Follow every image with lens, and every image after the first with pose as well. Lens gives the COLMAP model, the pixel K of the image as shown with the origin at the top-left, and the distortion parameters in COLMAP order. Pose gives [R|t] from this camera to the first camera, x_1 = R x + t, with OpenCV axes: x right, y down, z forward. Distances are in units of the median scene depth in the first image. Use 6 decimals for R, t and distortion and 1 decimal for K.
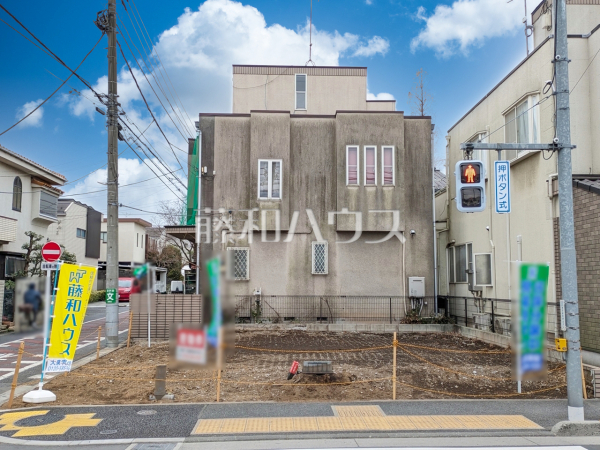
lens RADIAL K [[591.8, 0, 296.5], [0, 591.8, 226.8], [0, 0, 1]] dist [0.078281, 0.000000]
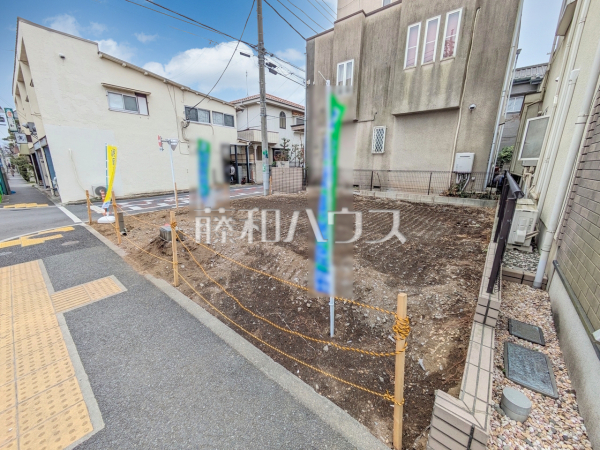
lens RADIAL K [[237.5, 0, 298.4], [0, 237.5, 223.8], [0, 0, 1]] dist [-0.000313, 0.002208]
pose [[0.746139, 0.162829, -0.645572, 0.271541], [0.059262, 0.949542, 0.307991, 0.056236], [0.663148, -0.268062, 0.698841, 0.478275]]
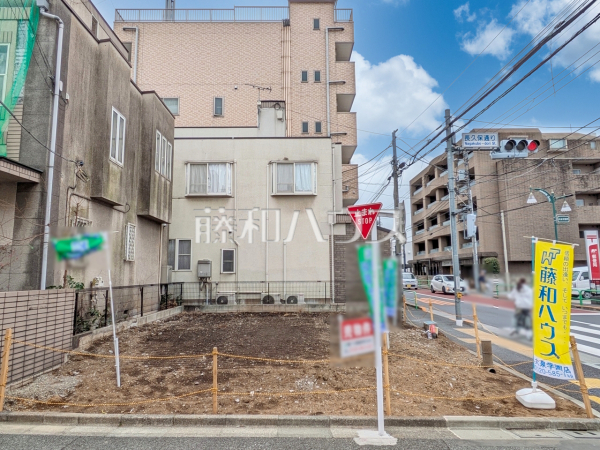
lens RADIAL K [[404.4, 0, 296.9], [0, 404.4, 224.8], [0, 0, 1]] dist [-0.001865, 0.008882]
pose [[0.019067, 0.118145, 0.992813, -0.557463], [-0.090492, 0.989122, -0.115967, 0.074346], [-0.995715, -0.087630, 0.029550, 0.739382]]
